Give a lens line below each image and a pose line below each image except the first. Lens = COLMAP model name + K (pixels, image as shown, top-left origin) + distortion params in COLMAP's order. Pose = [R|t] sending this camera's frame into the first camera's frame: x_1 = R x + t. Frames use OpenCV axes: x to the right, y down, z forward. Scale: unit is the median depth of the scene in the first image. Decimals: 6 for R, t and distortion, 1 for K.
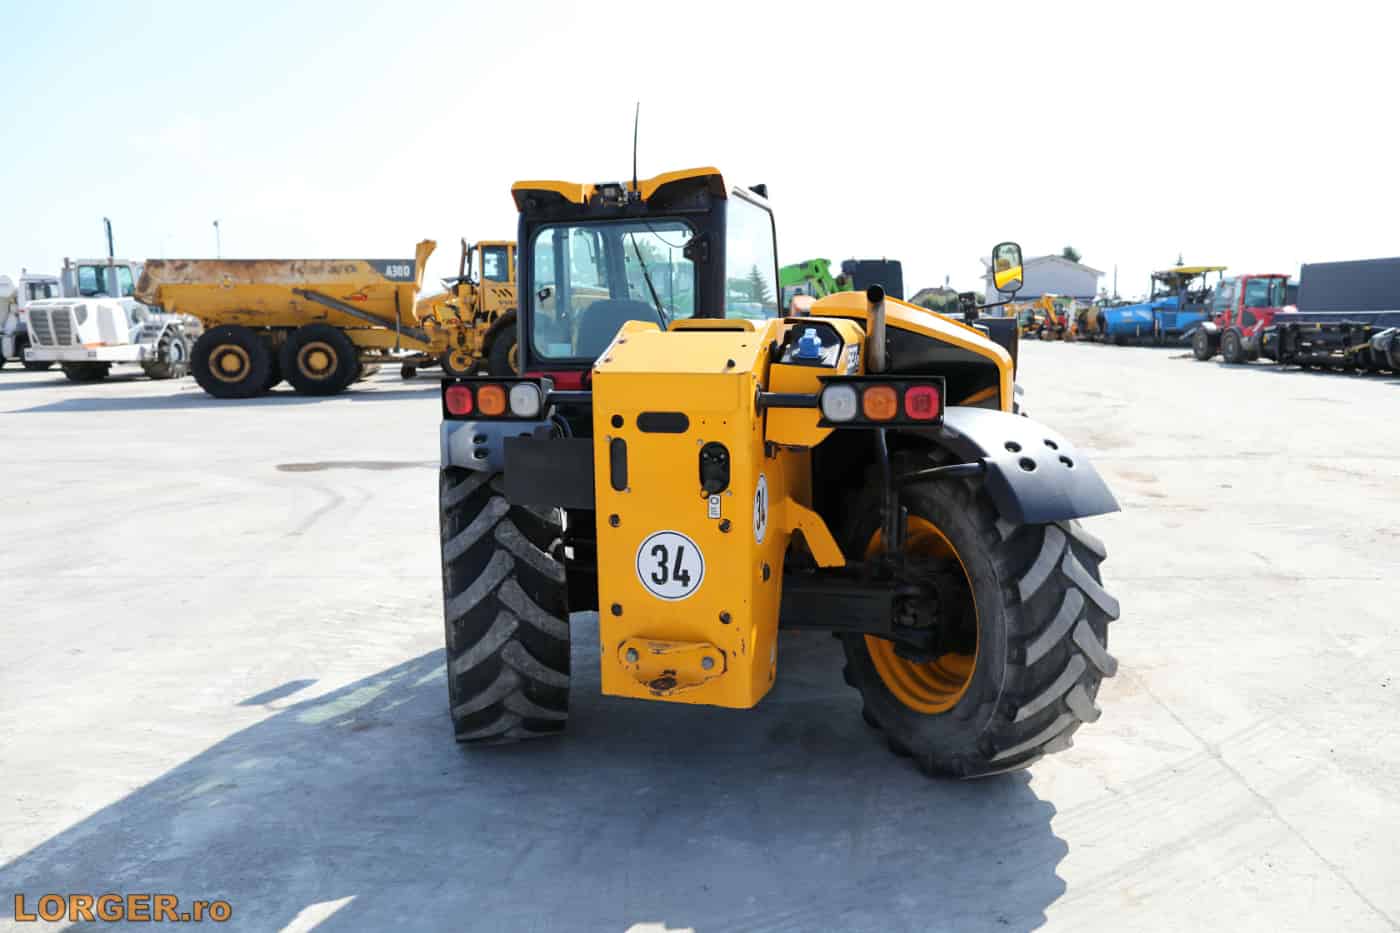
lens RADIAL K [[971.6, 0, 697.1], [0, 971.6, 464.9], [0, 0, 1]] dist [-0.018702, 0.006231]
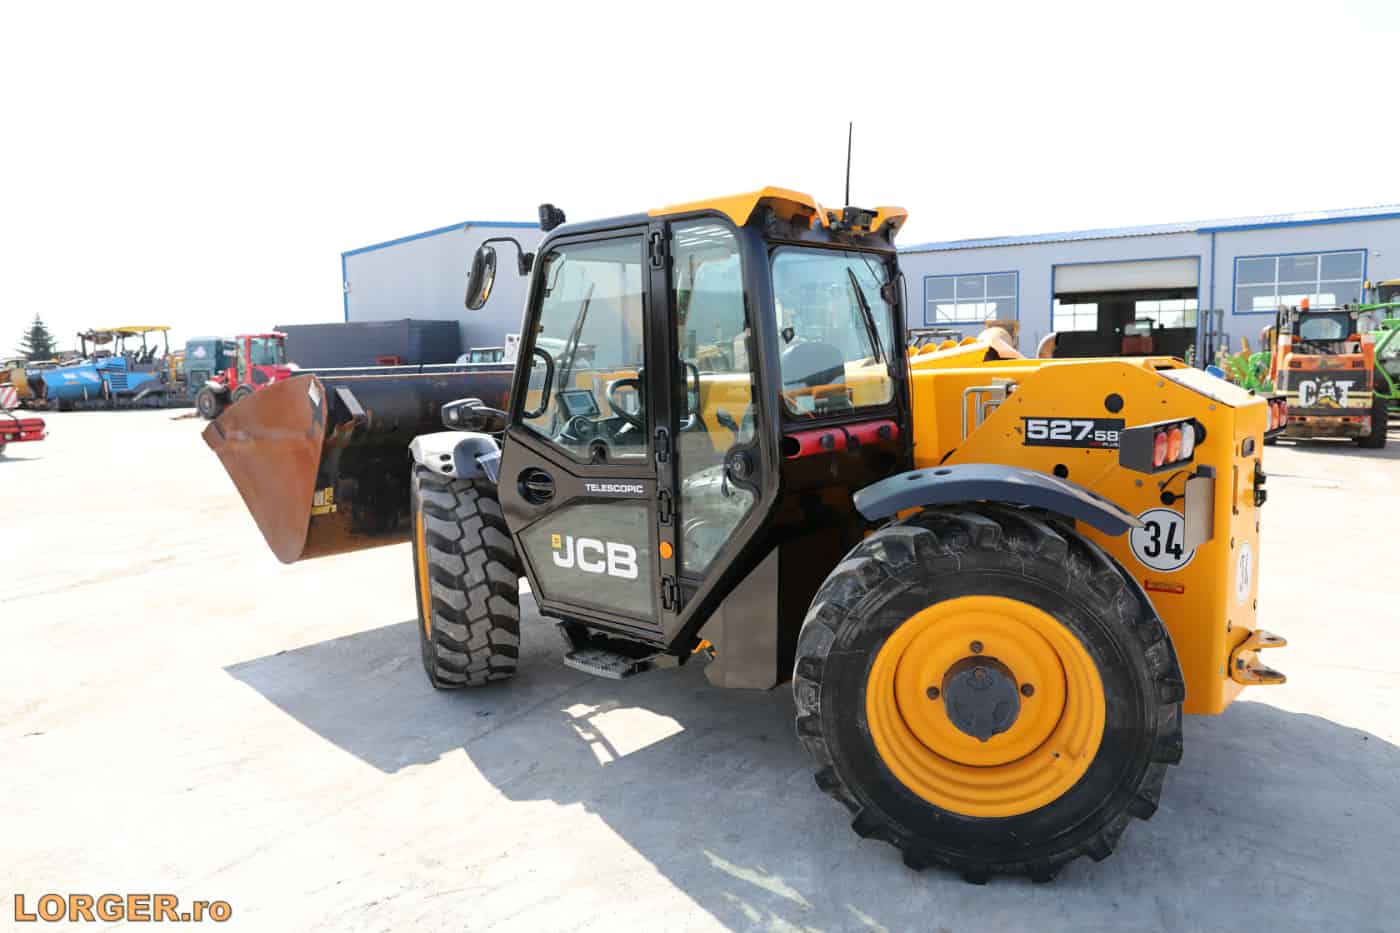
lens RADIAL K [[967.0, 0, 695.8], [0, 967.0, 466.5], [0, 0, 1]] dist [-0.023291, 0.006255]
pose [[0.441132, -0.102701, 0.891546, -0.154034], [0.156288, 0.987042, 0.036371, -0.018978], [-0.883729, 0.123294, 0.451467, 0.124869]]
